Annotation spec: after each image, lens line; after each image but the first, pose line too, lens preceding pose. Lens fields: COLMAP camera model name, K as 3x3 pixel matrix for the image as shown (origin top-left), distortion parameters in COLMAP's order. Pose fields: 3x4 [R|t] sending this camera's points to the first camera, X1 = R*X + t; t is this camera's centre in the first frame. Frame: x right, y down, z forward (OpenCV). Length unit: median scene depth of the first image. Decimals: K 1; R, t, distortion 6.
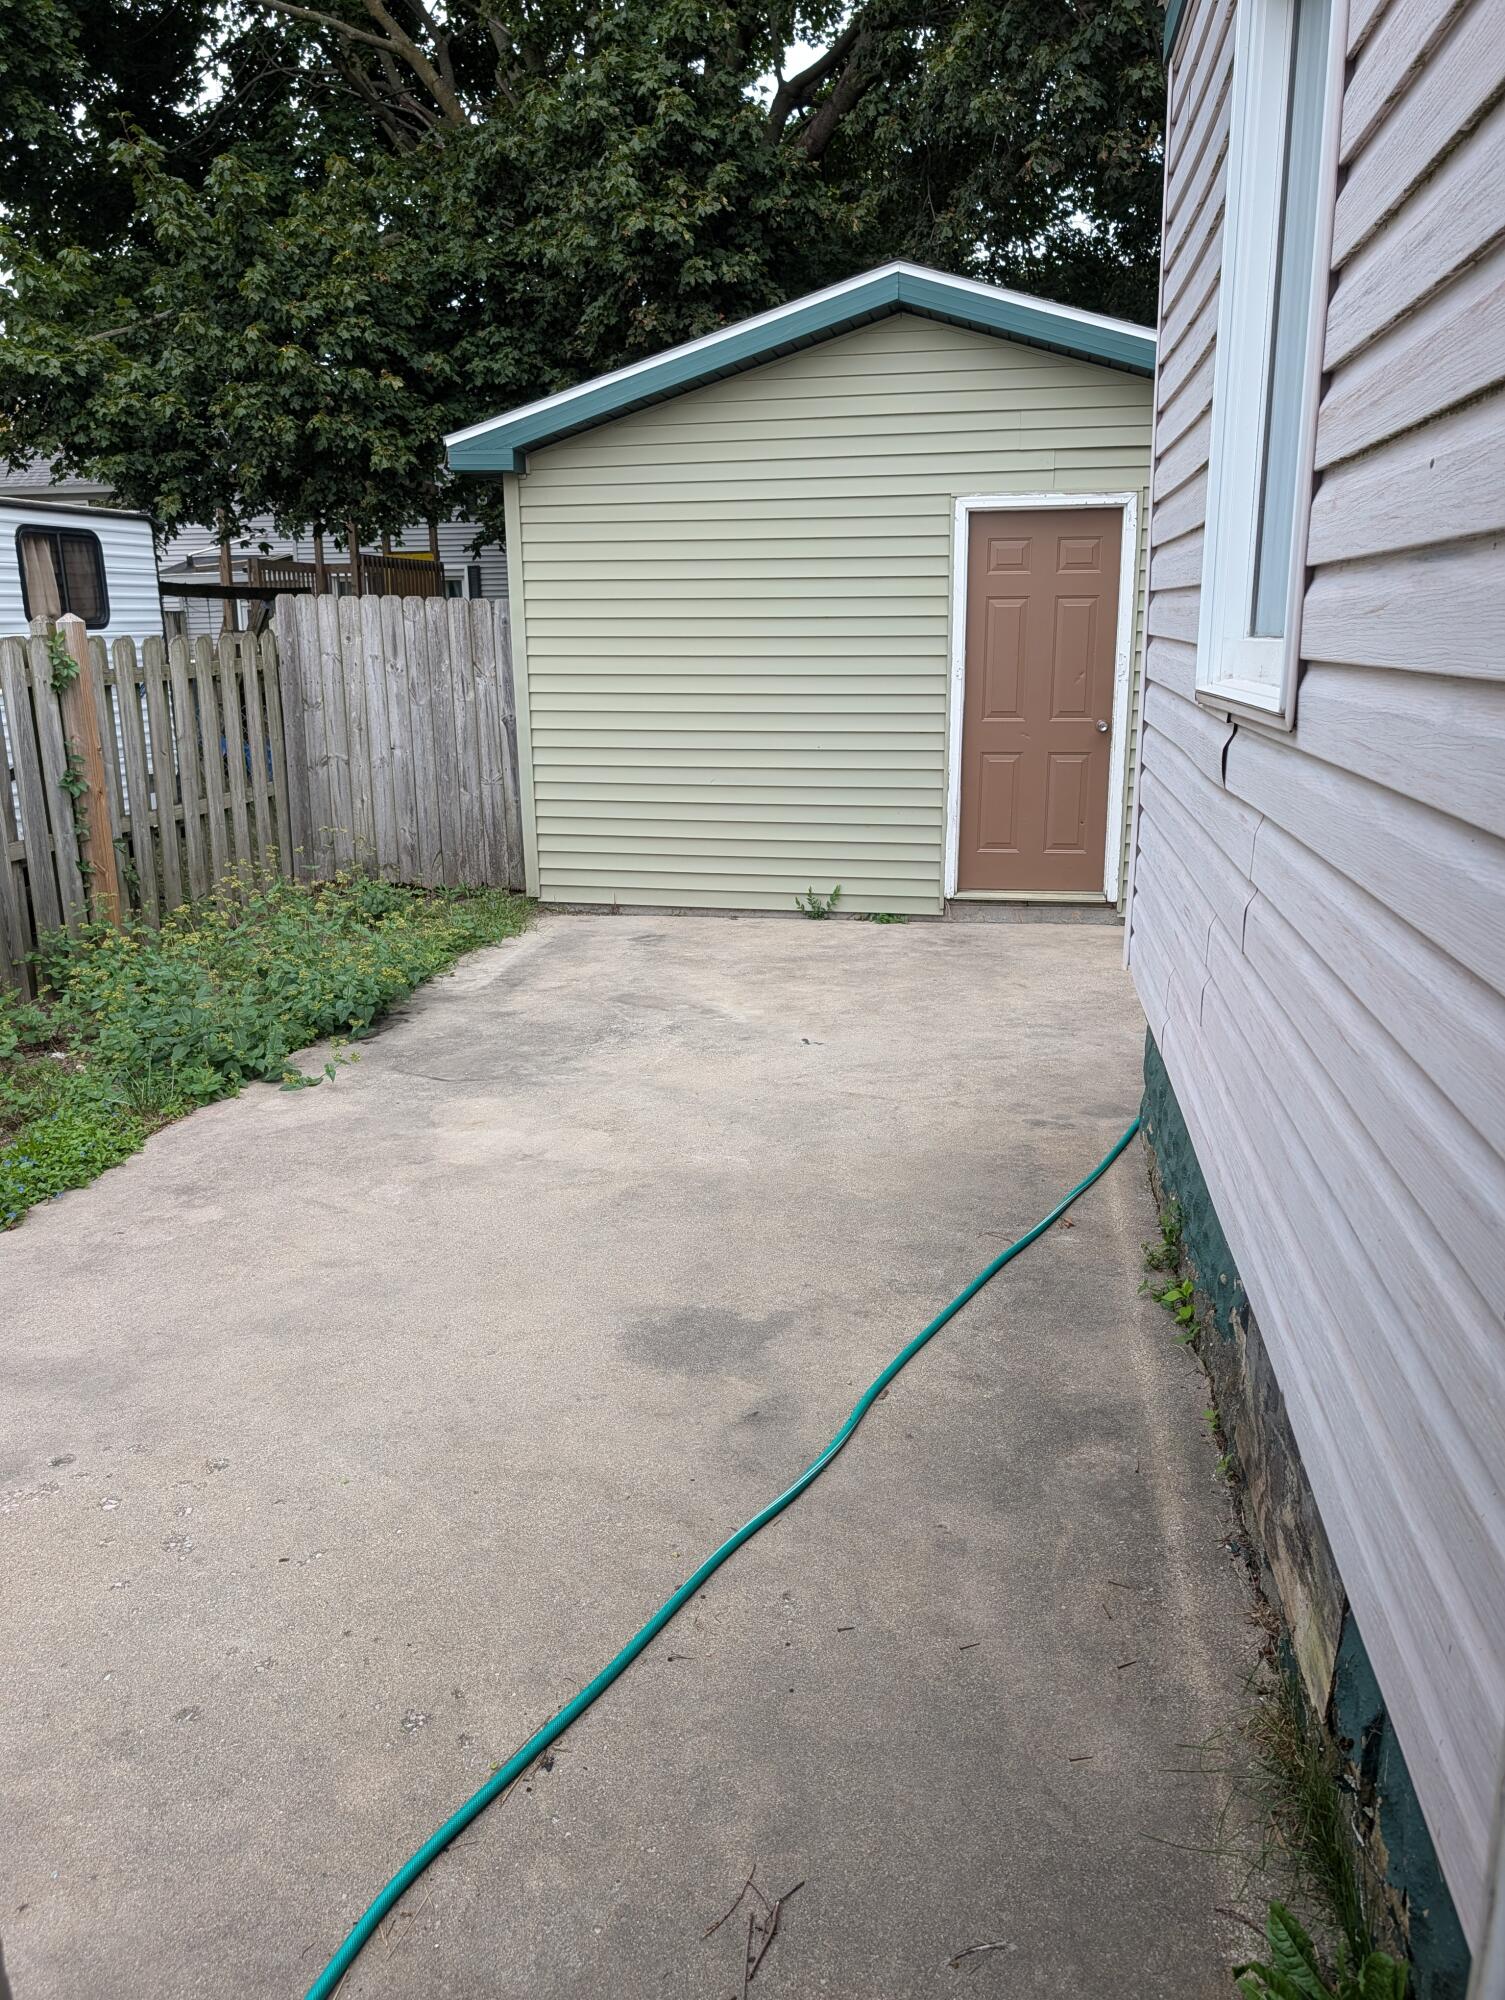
lens RADIAL K [[1439.4, 0, 746.0], [0, 1439.4, 991.1], [0, 0, 1]] dist [0.024592, -0.024103]
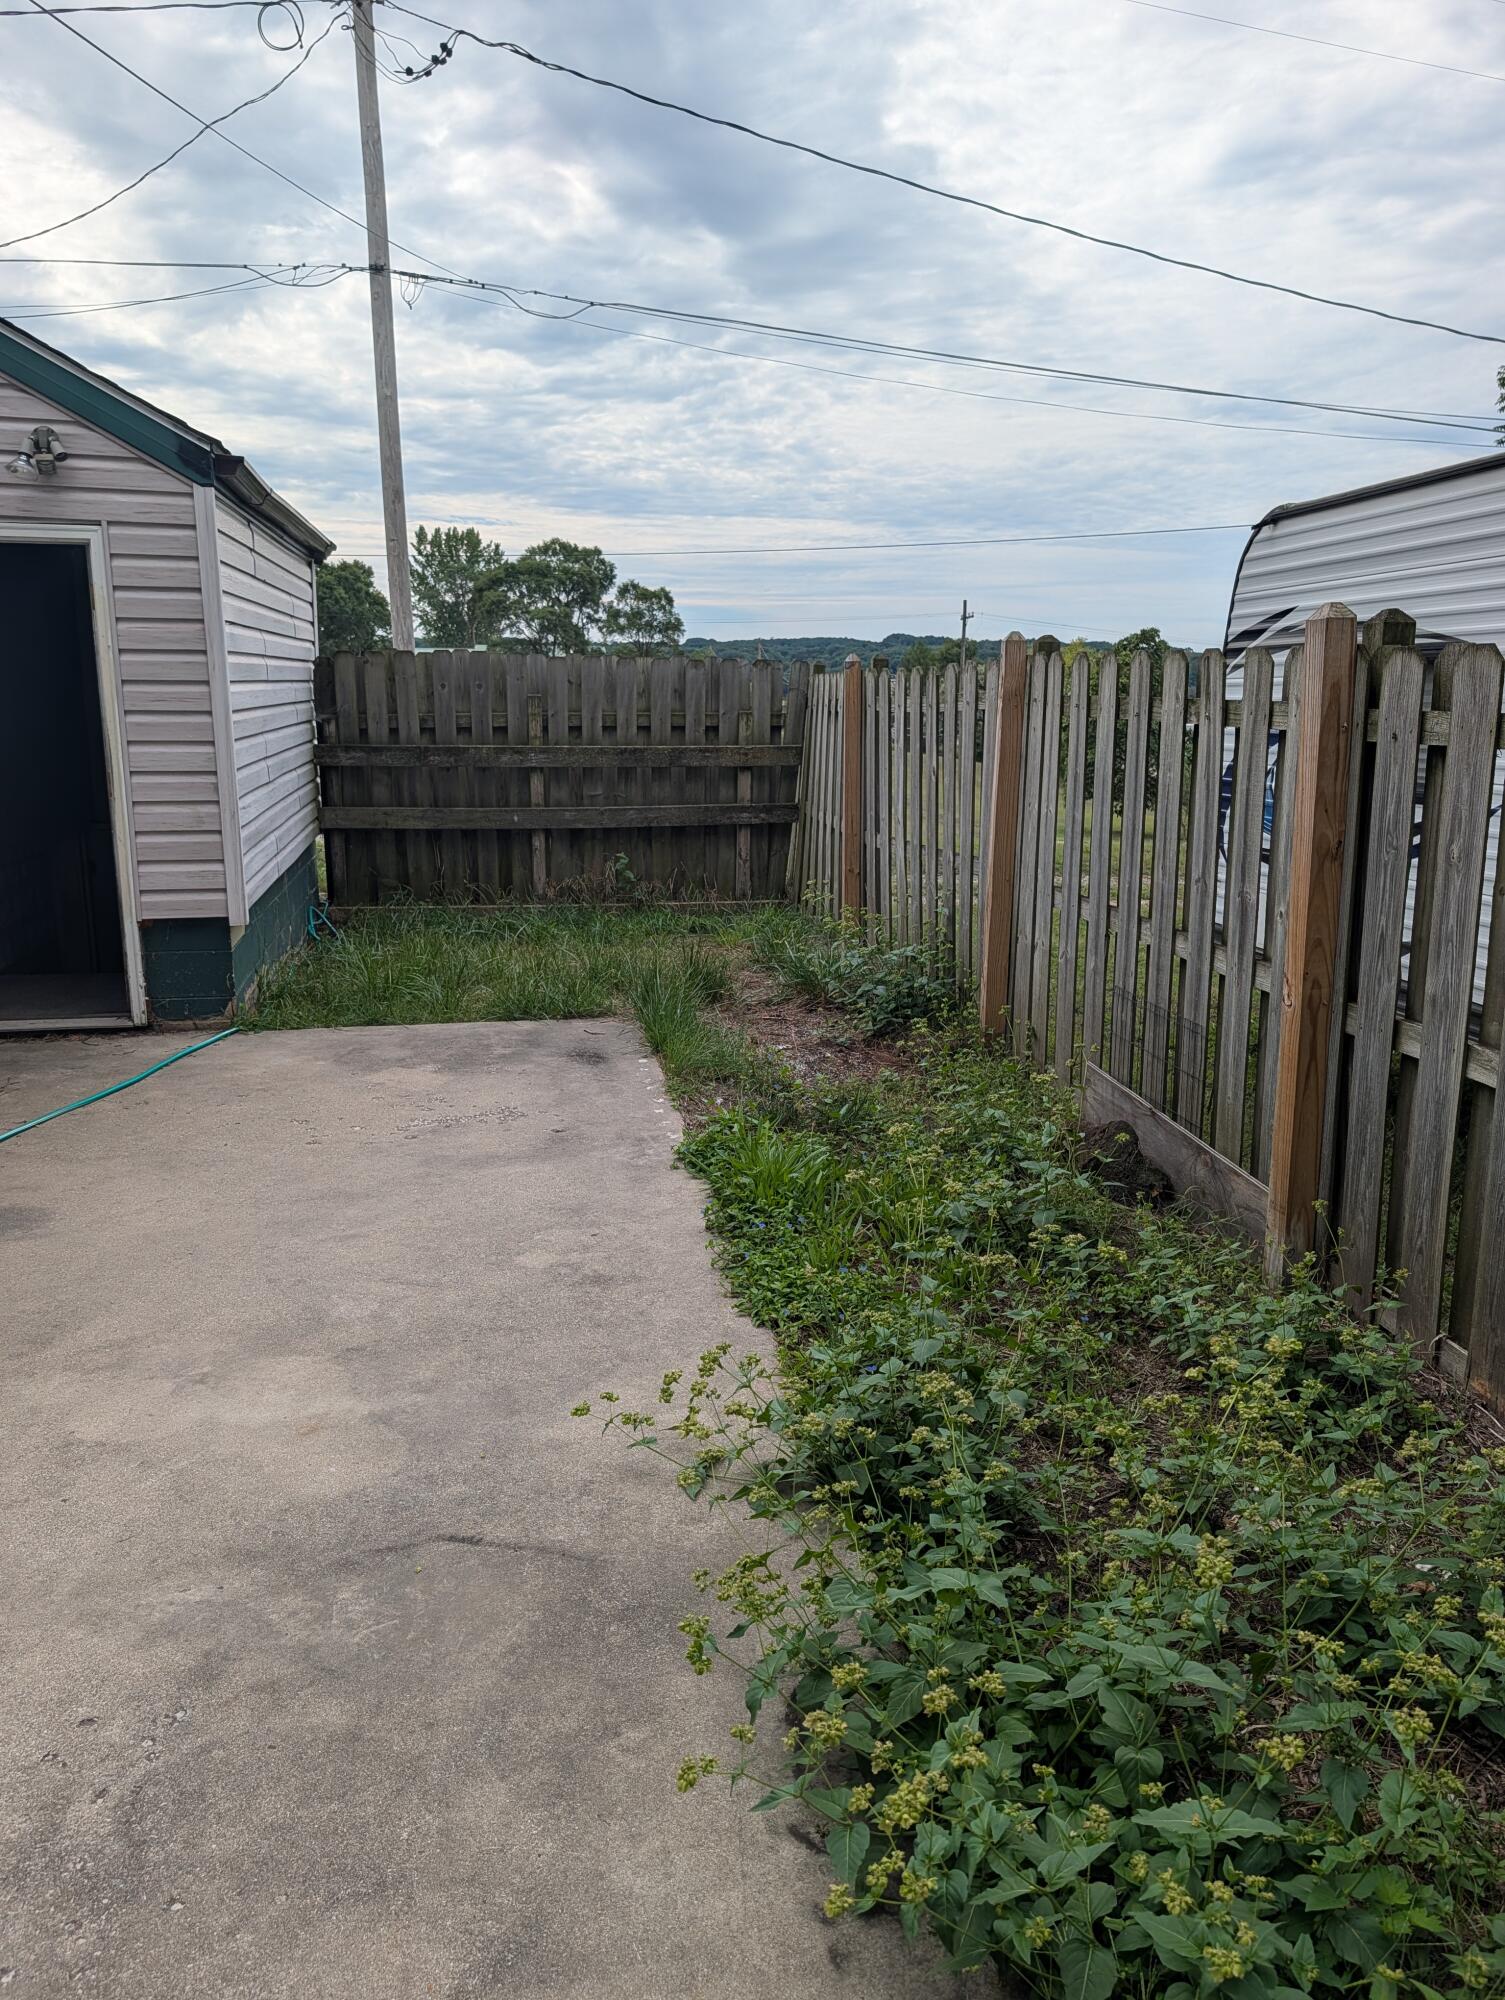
lens RADIAL K [[1439.4, 0, 751.3], [0, 1439.4, 997.0], [0, 0, 1]] dist [0.024592, -0.024103]
pose [[-0.934745, 0.094826, -0.342434, -0.152273], [-0.070379, 0.895226, 0.440019, -0.329440], [0.348281, 0.435405, -0.830134, 1.356010]]
